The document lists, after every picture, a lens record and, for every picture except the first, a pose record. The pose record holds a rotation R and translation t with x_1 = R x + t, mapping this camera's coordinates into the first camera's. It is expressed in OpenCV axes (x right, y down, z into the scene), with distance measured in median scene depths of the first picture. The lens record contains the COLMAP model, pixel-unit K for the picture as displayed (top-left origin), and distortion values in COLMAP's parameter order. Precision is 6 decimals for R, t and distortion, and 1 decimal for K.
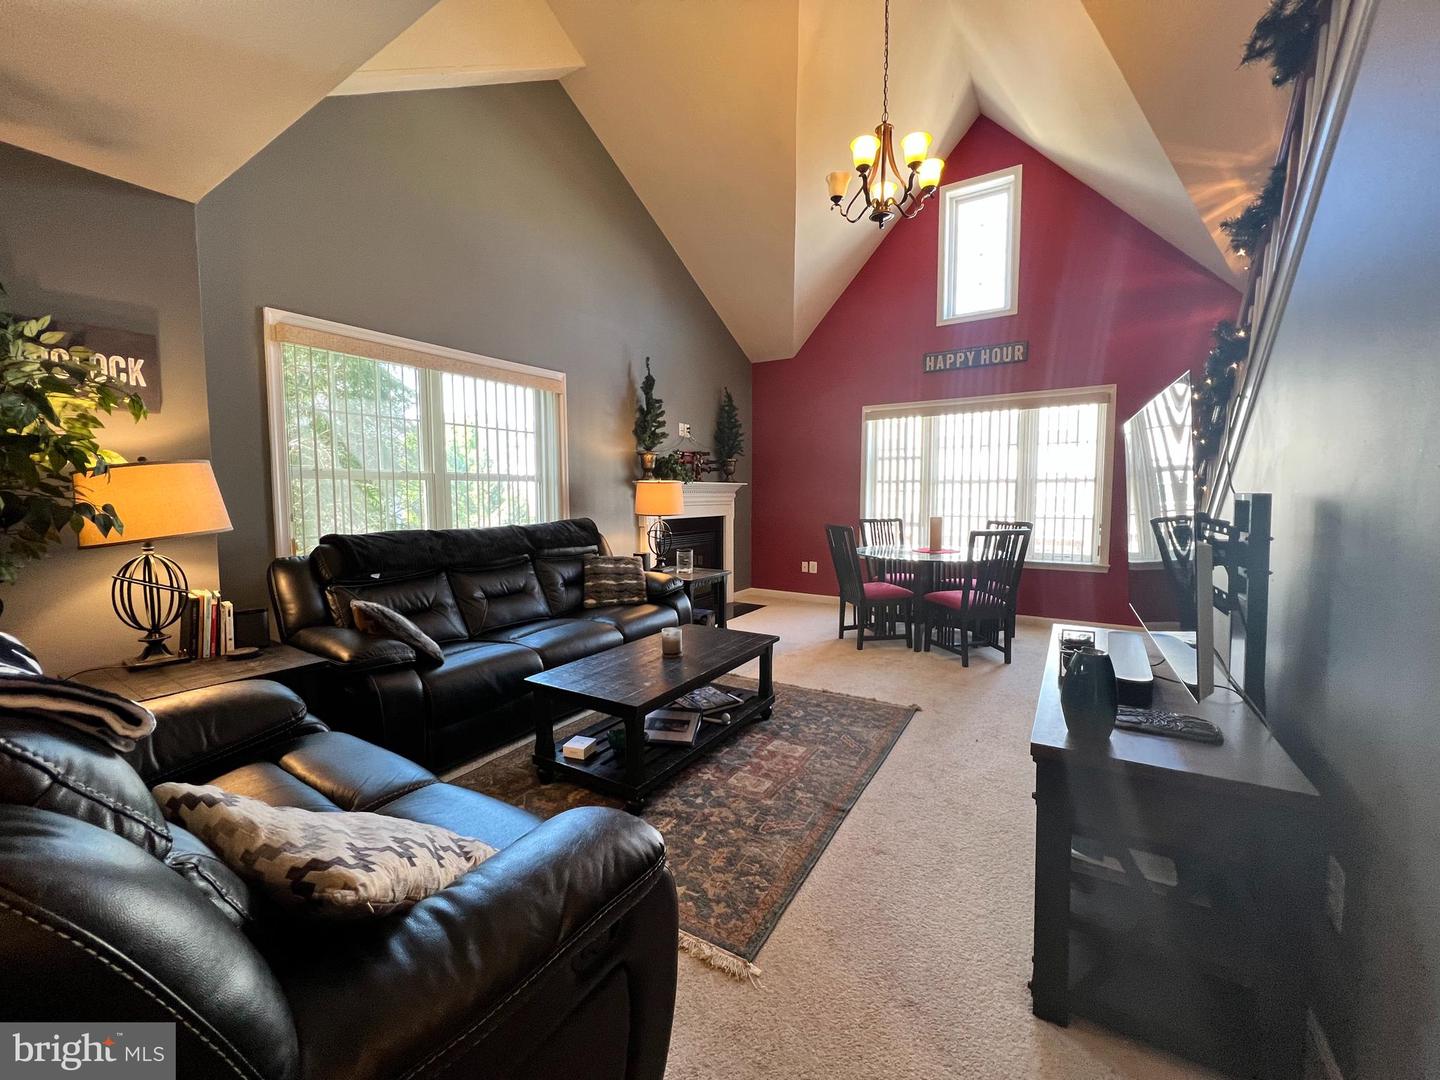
lens RADIAL K [[577.0, 0, 718.8], [0, 577.0, 535.1], [0, 0, 1]] dist [0.000057, 0.000167]
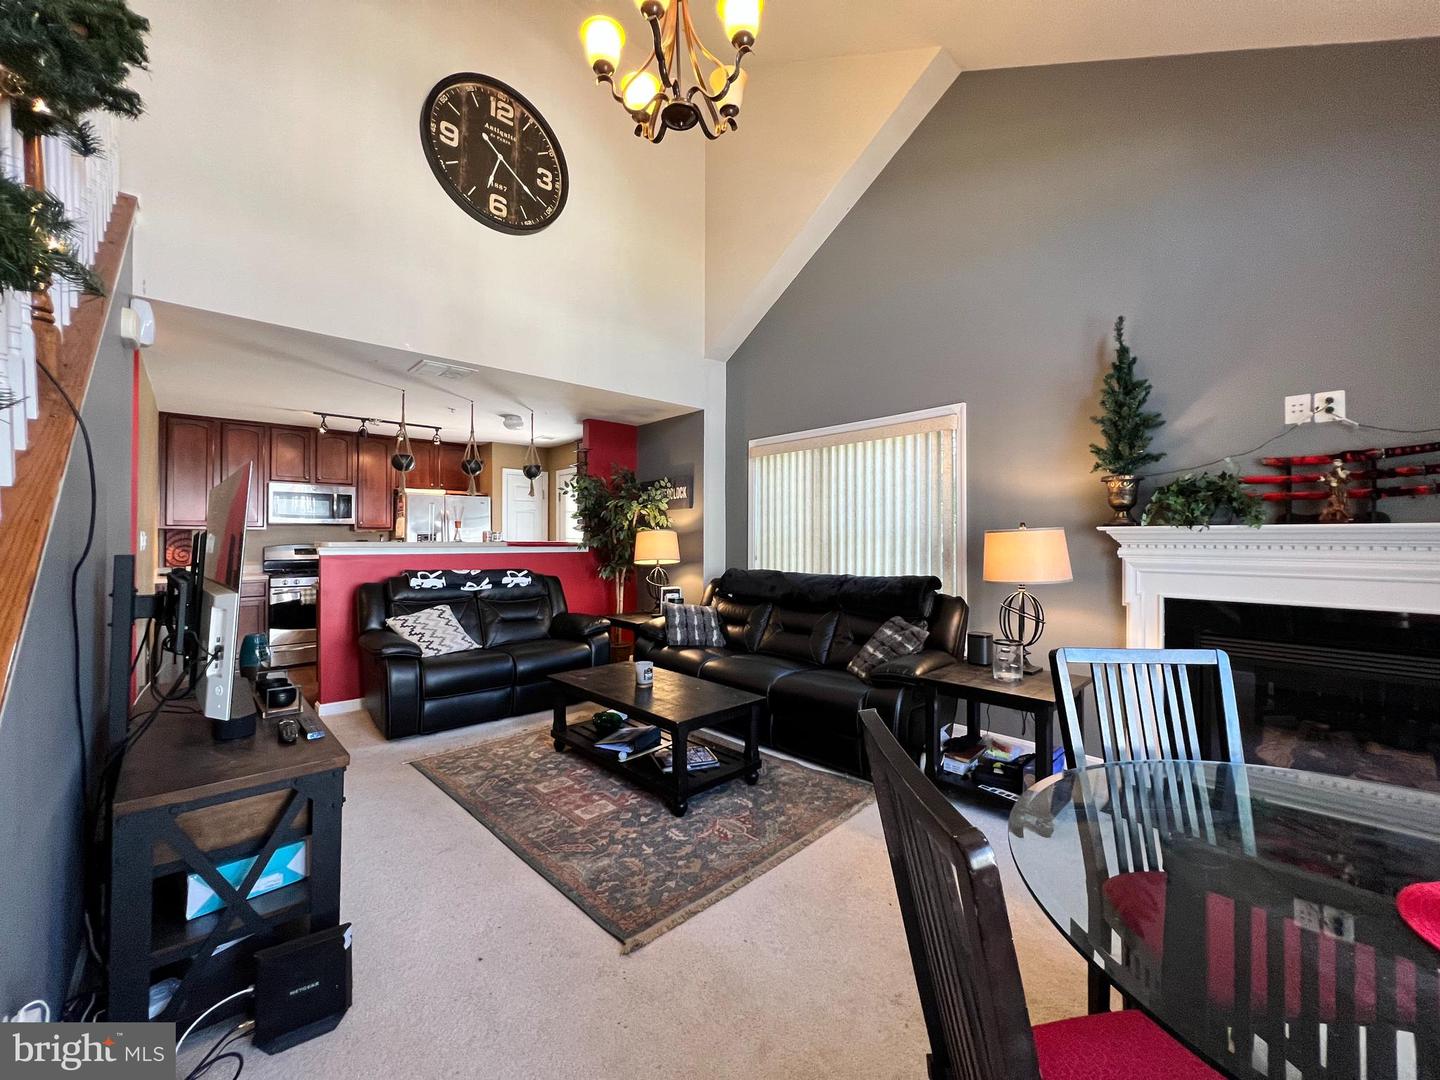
lens RADIAL K [[577.0, 0, 719.6], [0, 577.0, 536.8], [0, 0, 1]] dist [0.000057, 0.000167]
pose [[-0.251990, 0.004066, -0.967721, 0.710588], [-0.067252, 0.997500, 0.021703, -0.091061], [0.965390, 0.070550, -0.251086, 0.994808]]
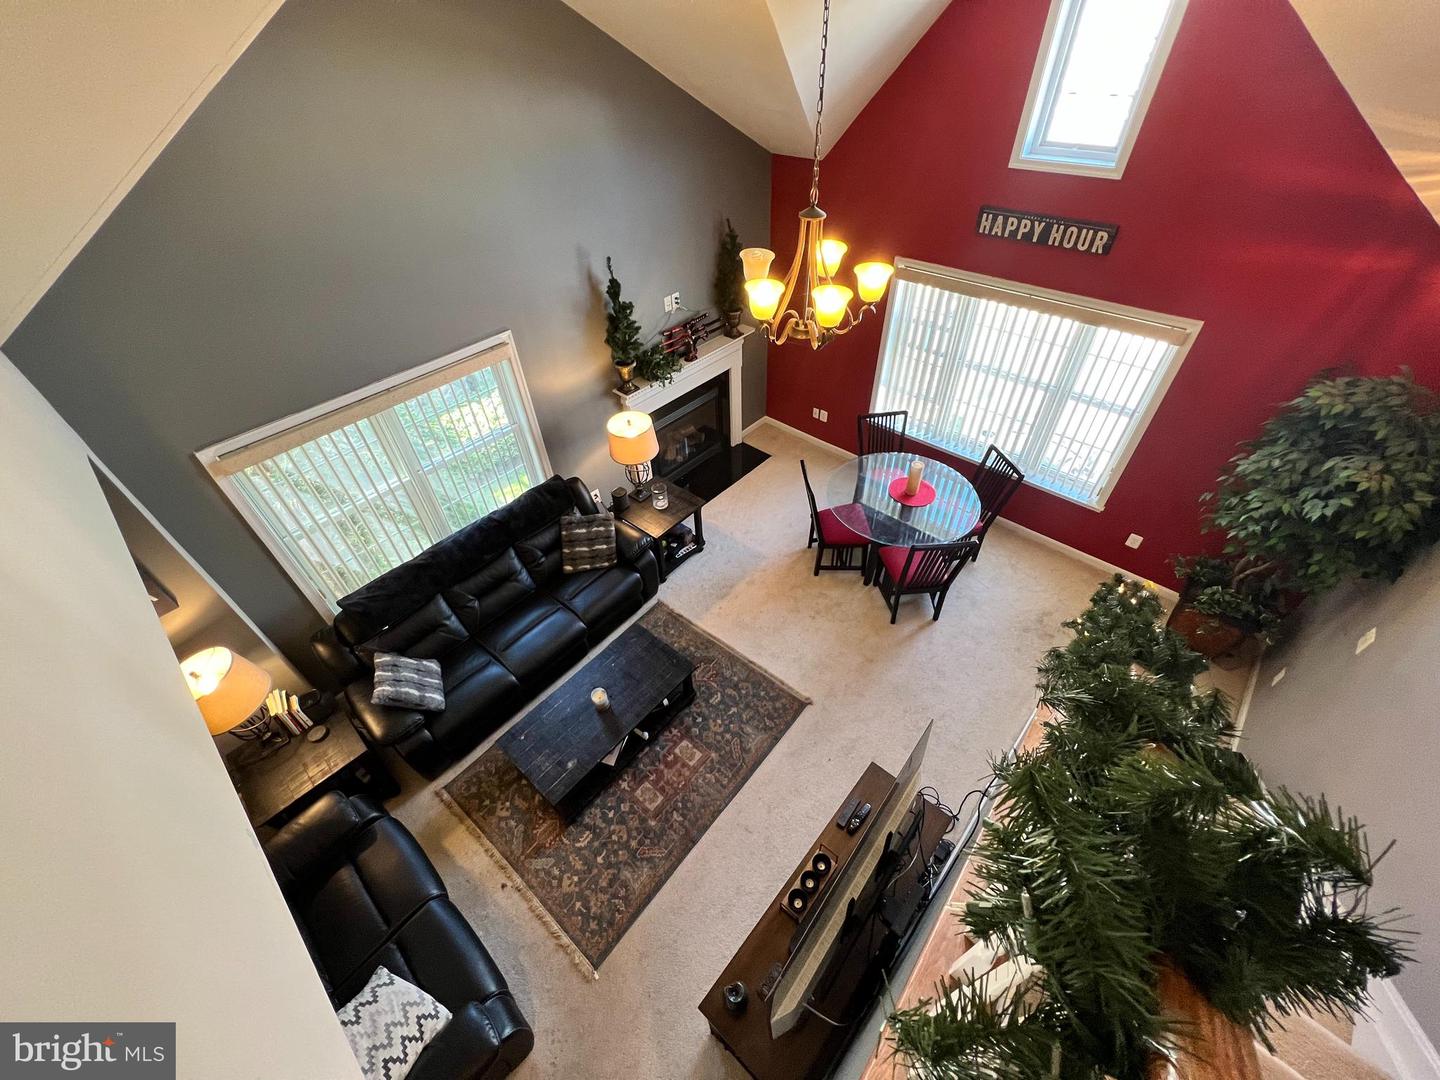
lens RADIAL K [[577.0, 0, 718.0], [0, 577.0, 538.2], [0, 0, 1]] dist [0.000057, 0.000167]
pose [[0.985479, 0.088865, -0.144684, 0.246213], [0.022601, 0.775874, 0.630483, -0.666031], [0.168284, -0.624598, 0.762599, 0.175556]]
